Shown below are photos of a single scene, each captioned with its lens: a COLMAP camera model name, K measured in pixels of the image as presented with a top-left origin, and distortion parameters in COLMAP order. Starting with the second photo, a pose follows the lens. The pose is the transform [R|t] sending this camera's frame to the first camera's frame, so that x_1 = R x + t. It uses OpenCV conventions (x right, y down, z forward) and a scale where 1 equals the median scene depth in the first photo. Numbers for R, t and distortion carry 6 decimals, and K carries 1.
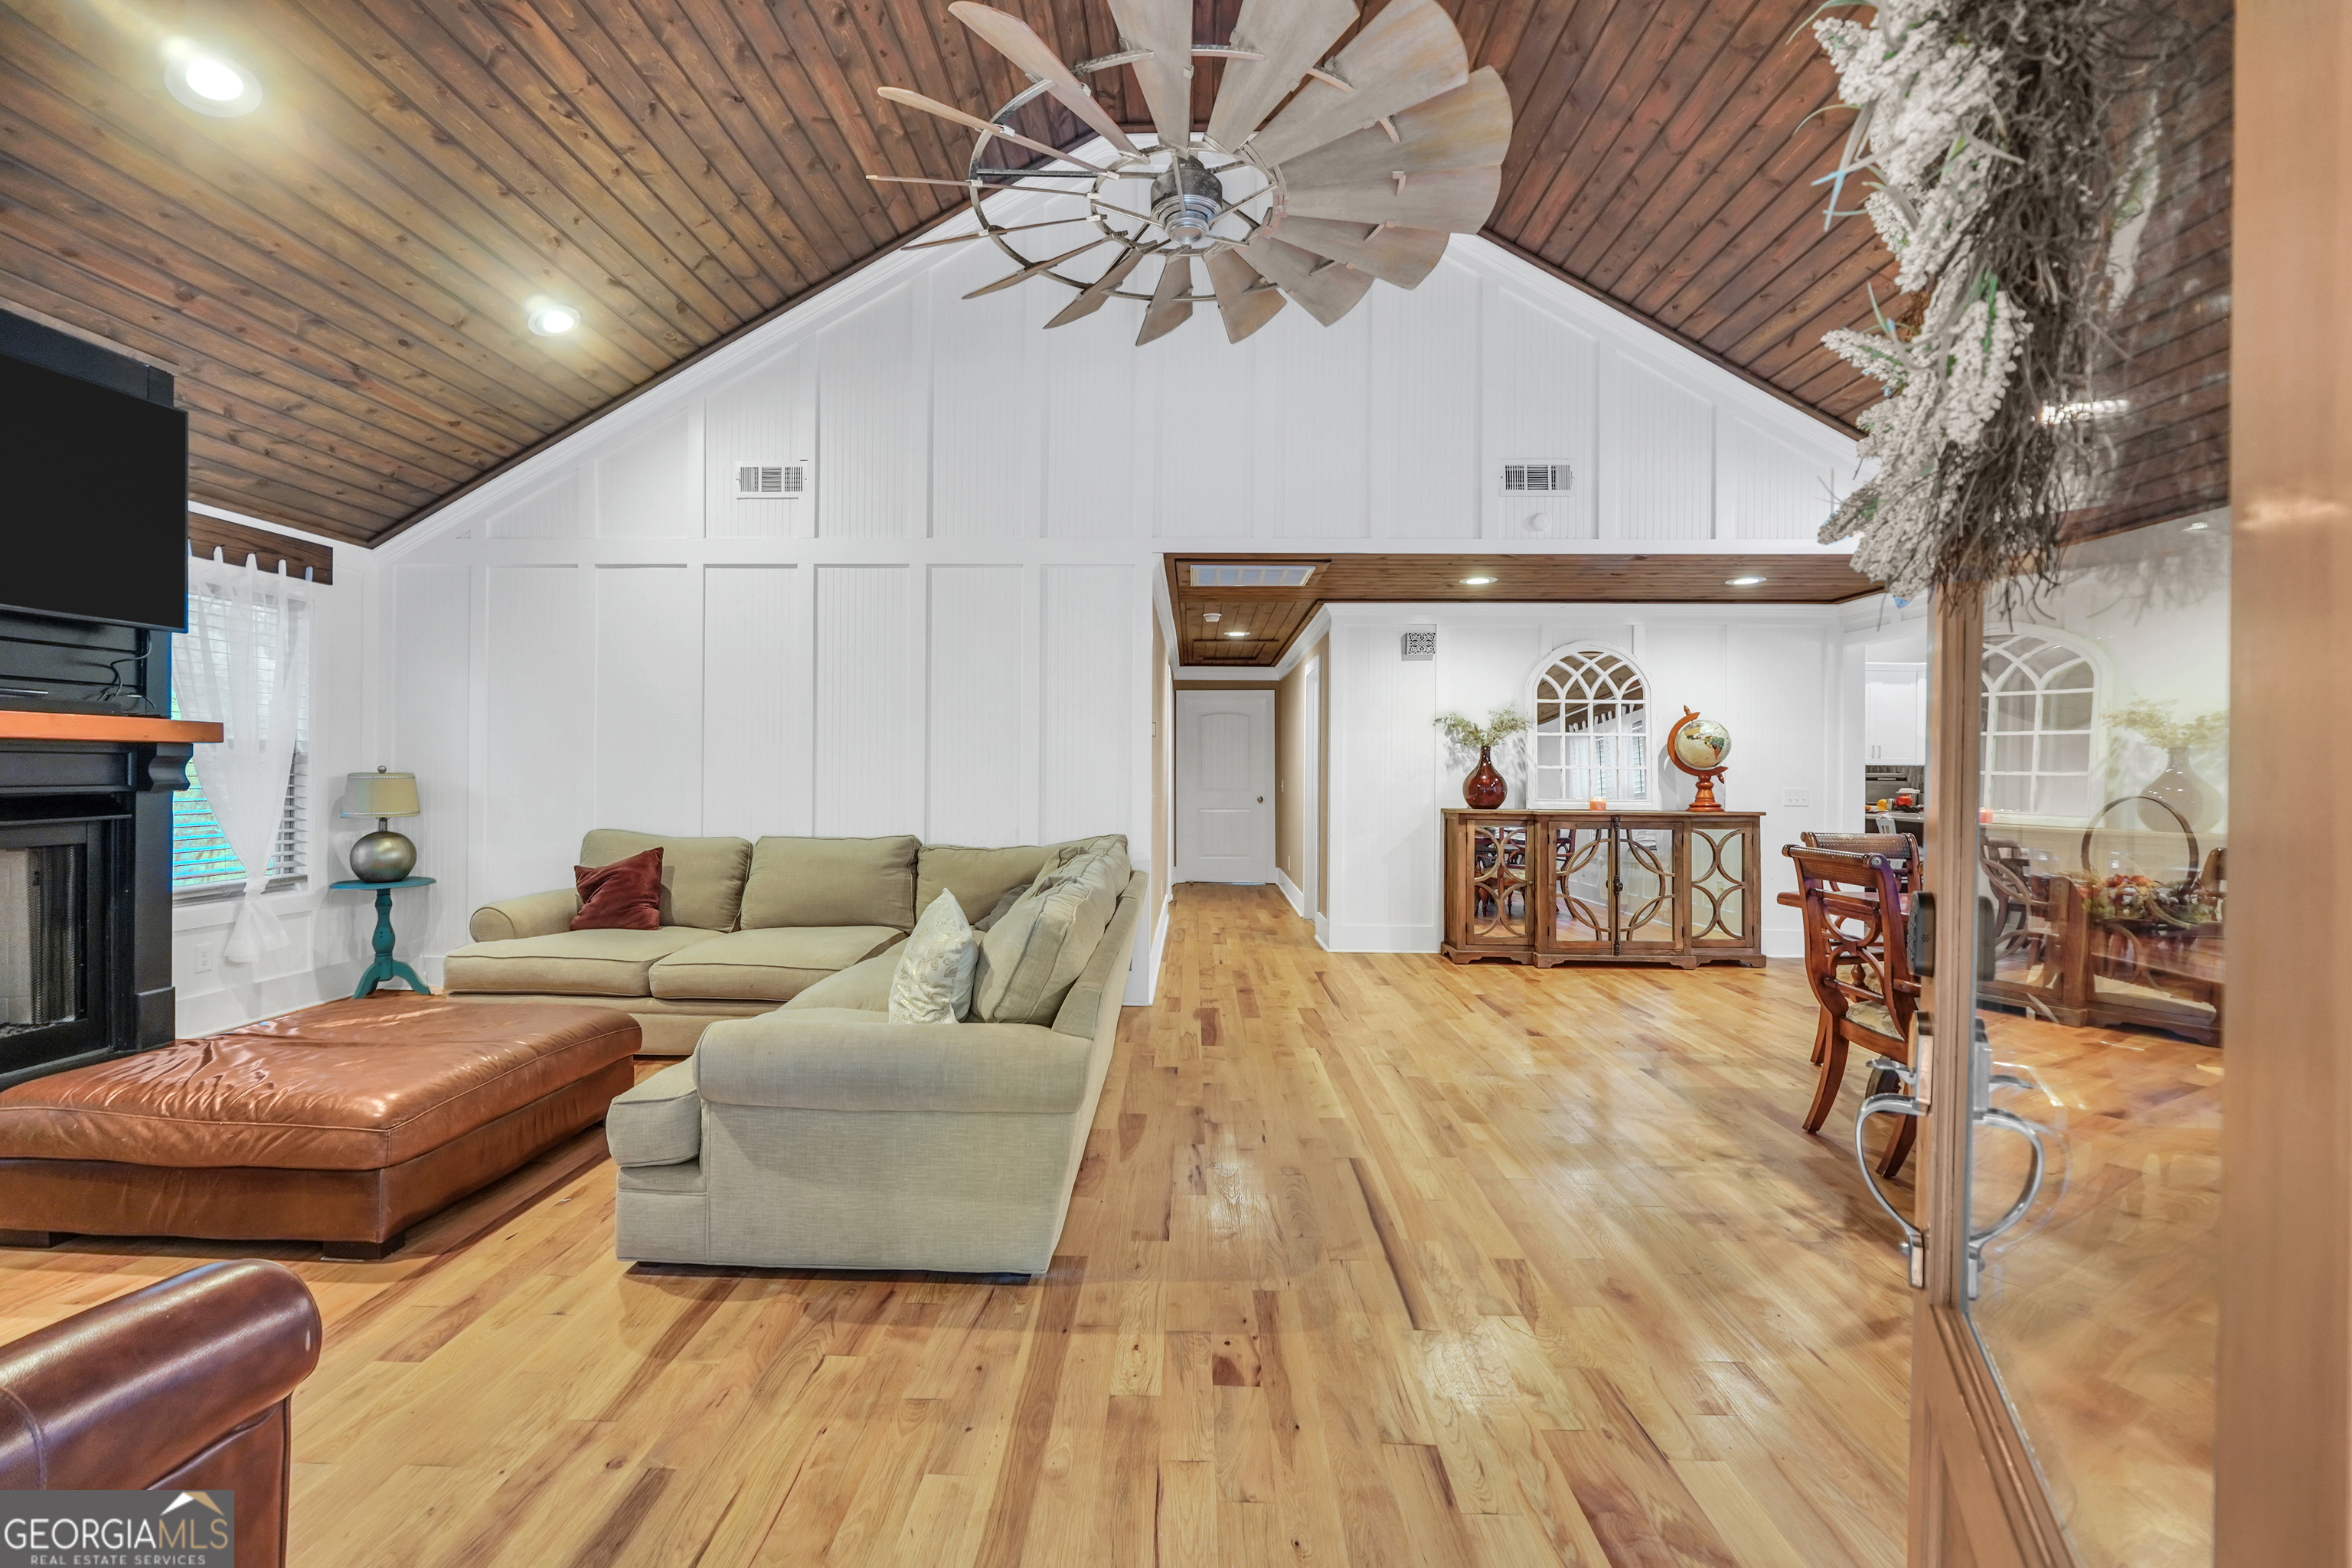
lens RADIAL K [[1000.1, 0, 1170.4], [0, 1000.1, 799.6], [0, 0, 1]] dist [-0.018729, 0.006886]
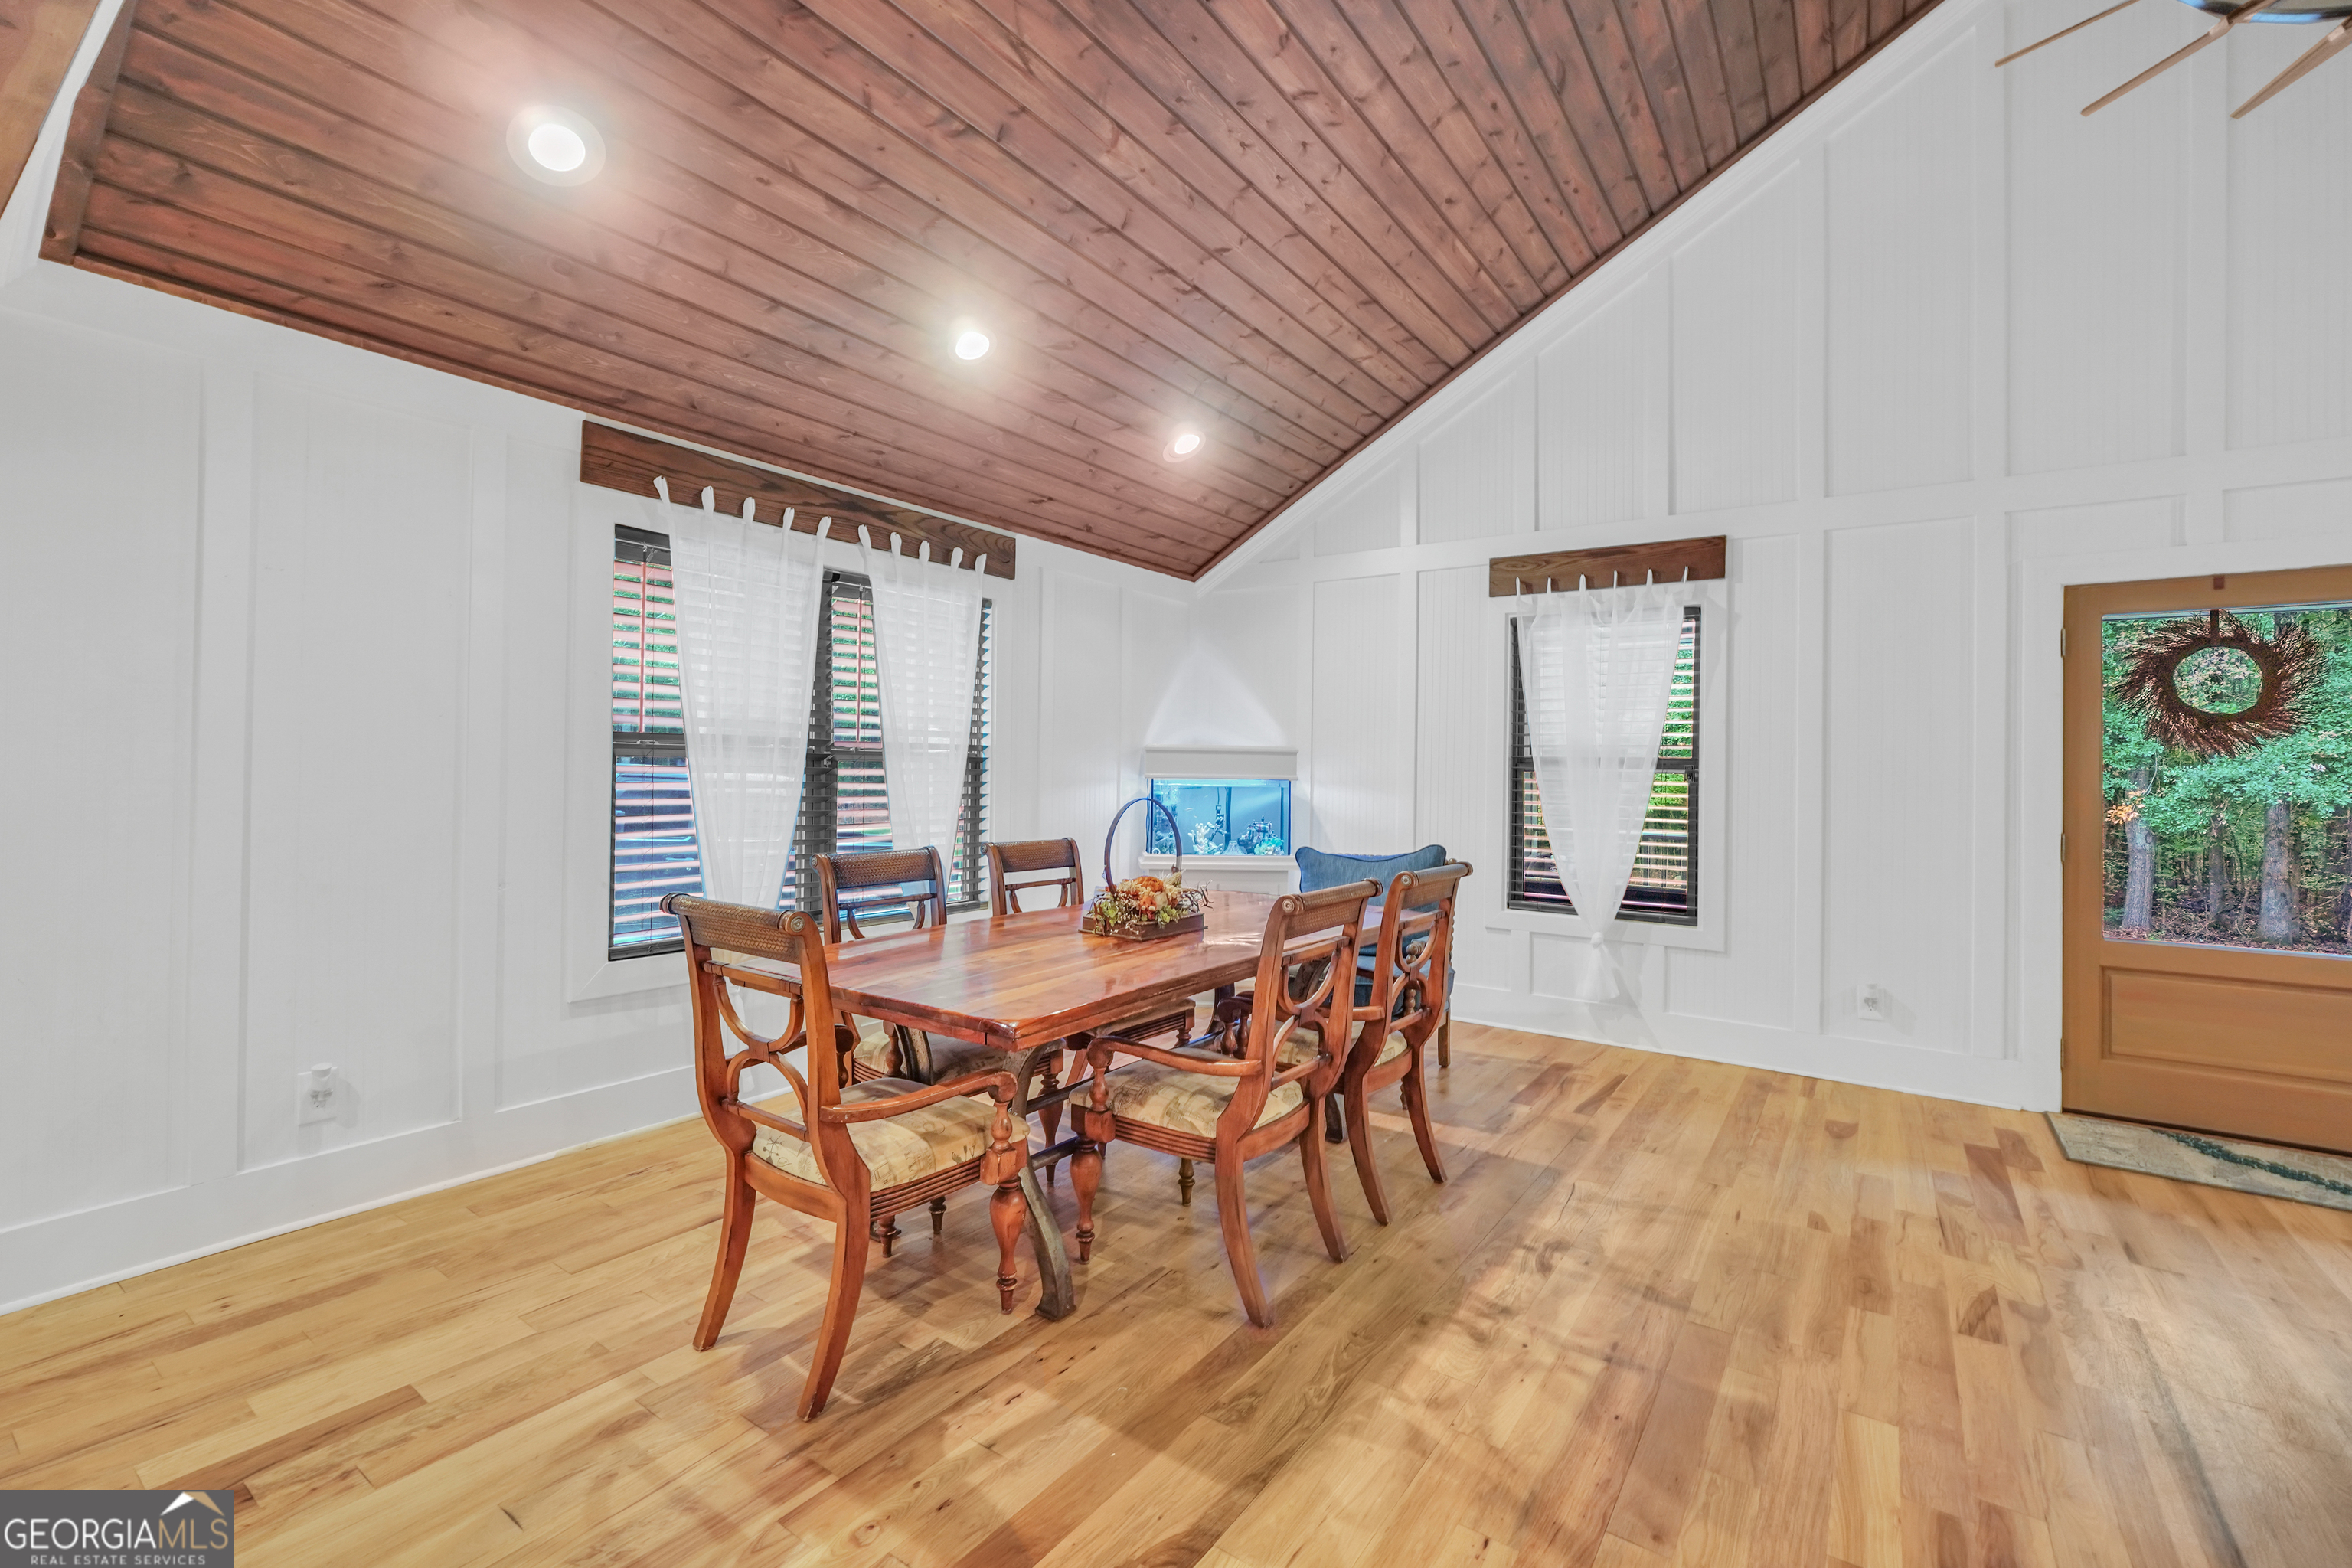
lens RADIAL K [[1024.4, 0, 1150.6], [0, 1024.4, 755.8], [0, 0, 1]] dist [-0.019177, 0.006916]
pose [[-0.822735, -0.020467, 0.568057, 0.366983], [-0.010936, 0.999737, 0.020181, -0.062012], [-0.568320, 0.010391, -0.822742, 1.779744]]
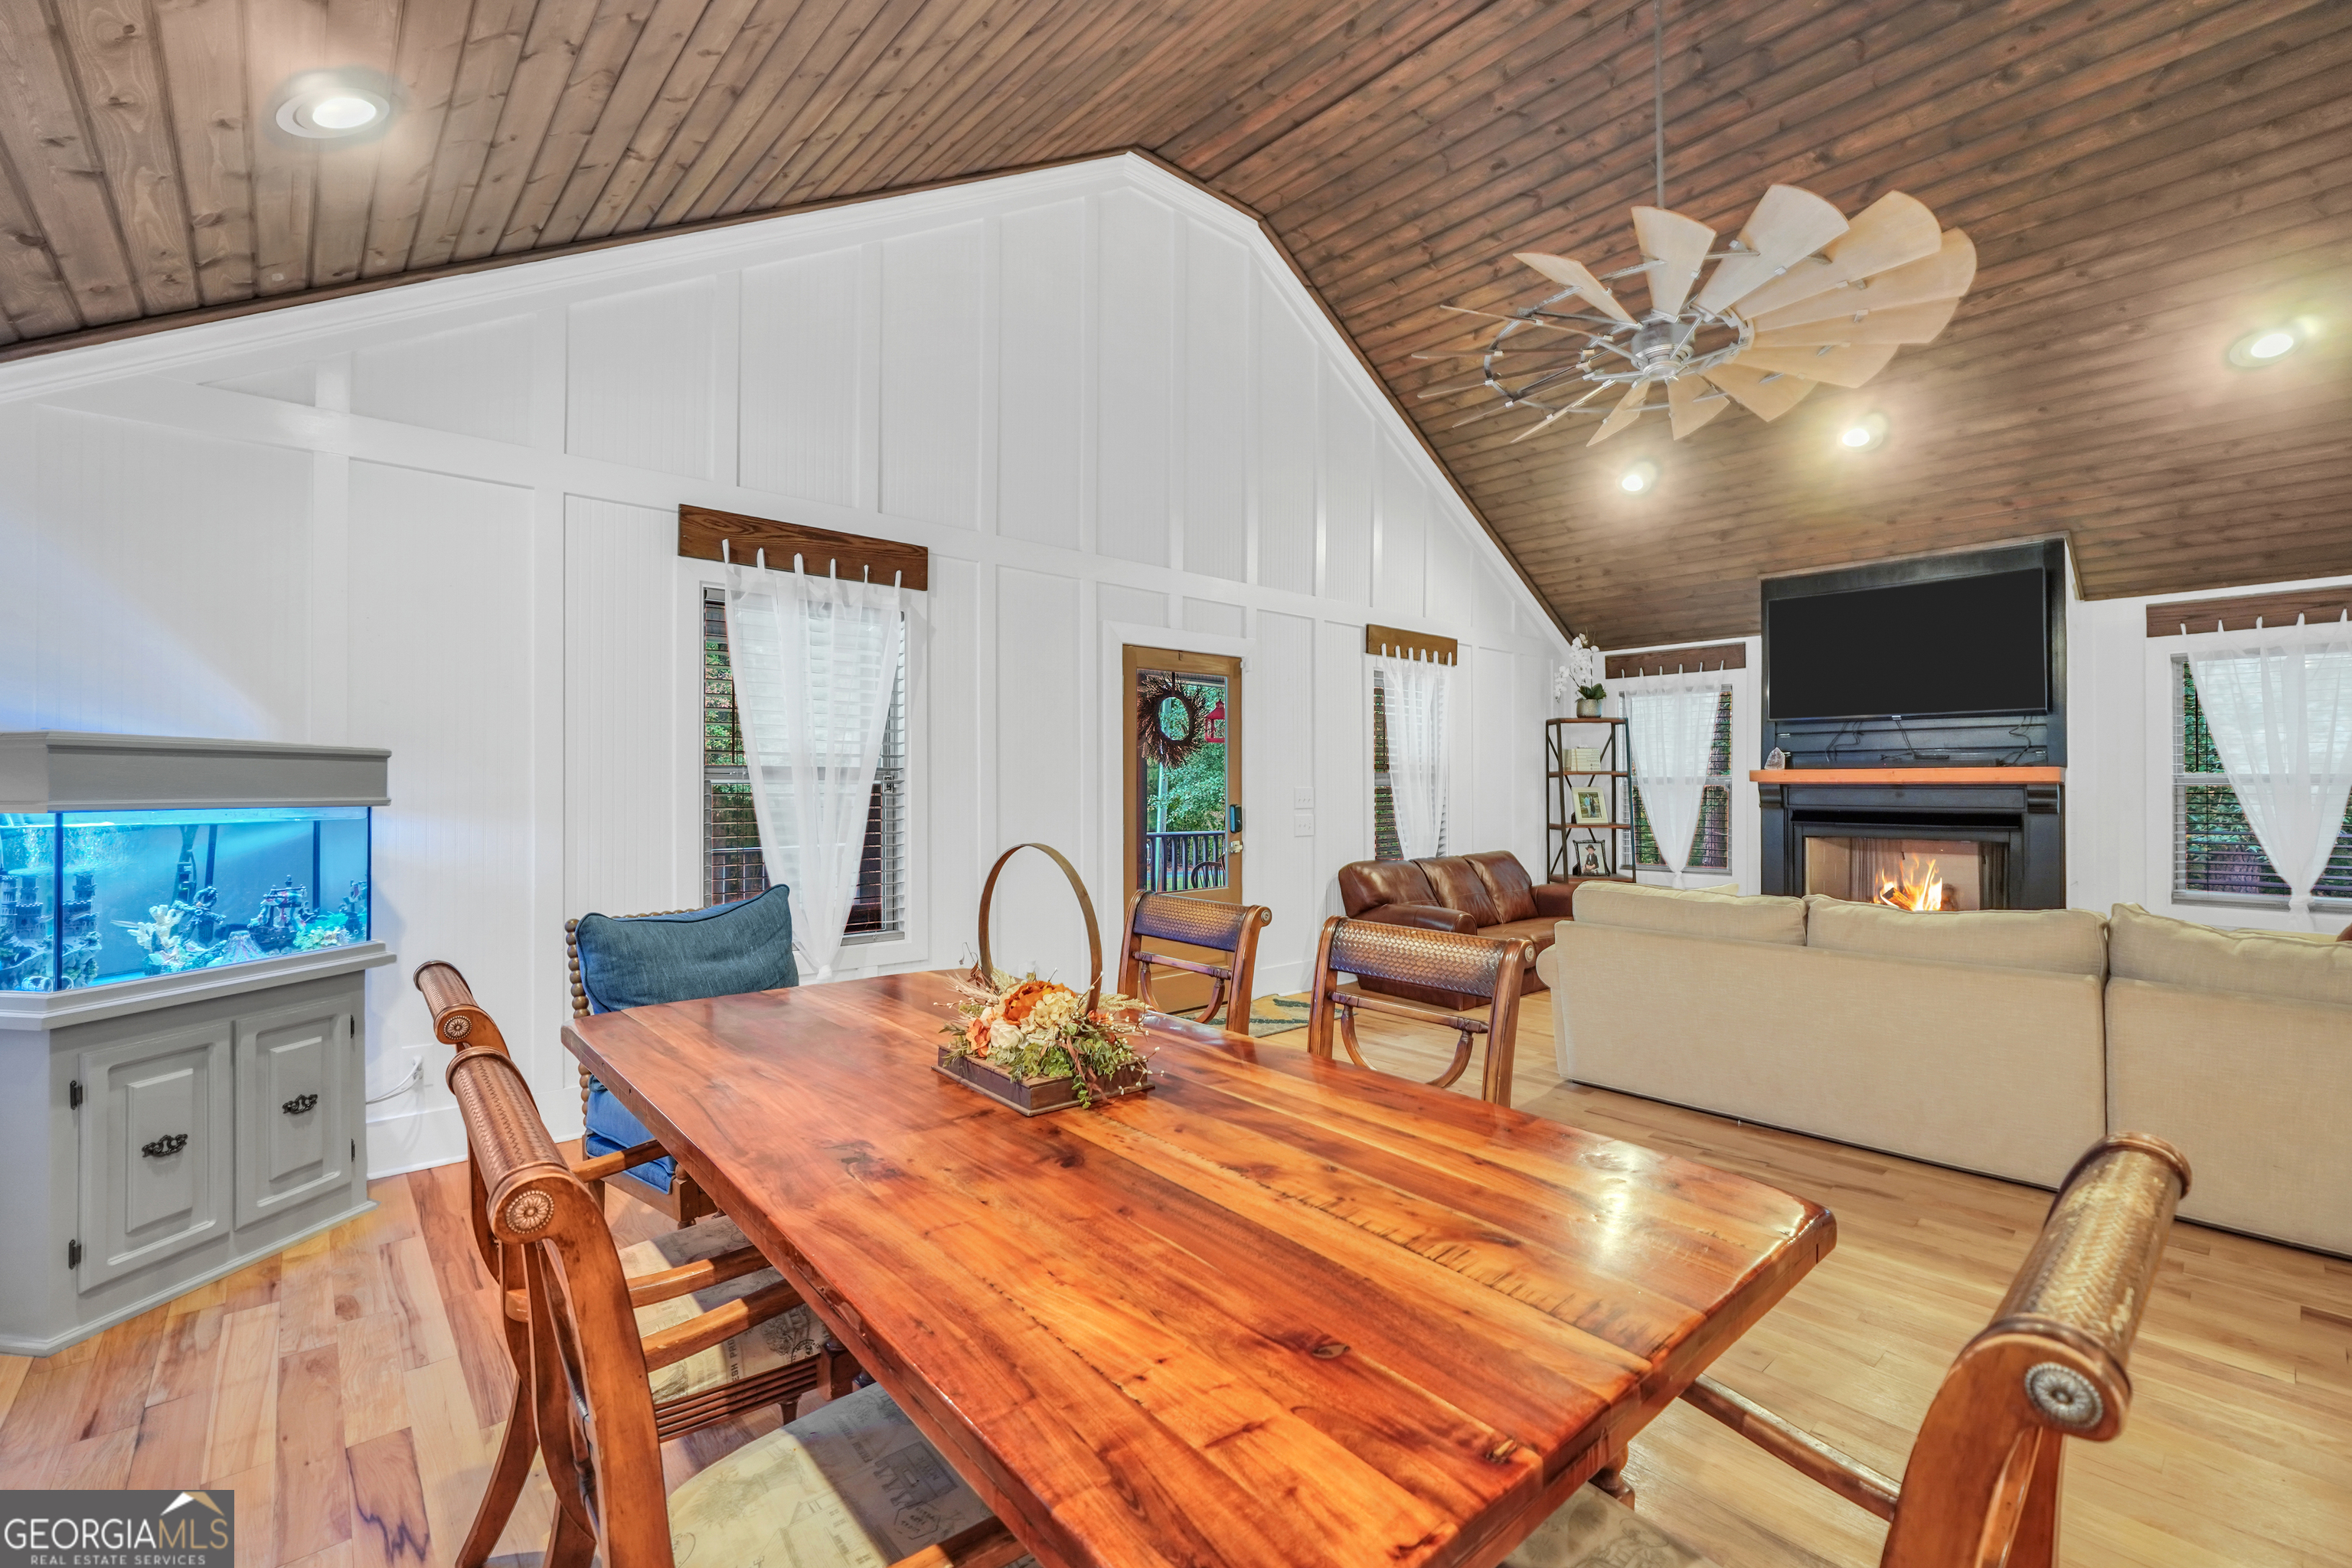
lens RADIAL K [[1001.2, 0, 1165.0], [0, 1001.2, 779.3], [0, 0, 1]] dist [-0.020300, 0.006838]
pose [[-0.734882, -0.017915, -0.677958, 1.261719], [-0.029904, 0.999535, 0.006002, -0.041025], [0.677535, 0.024684, -0.735076, 1.407883]]
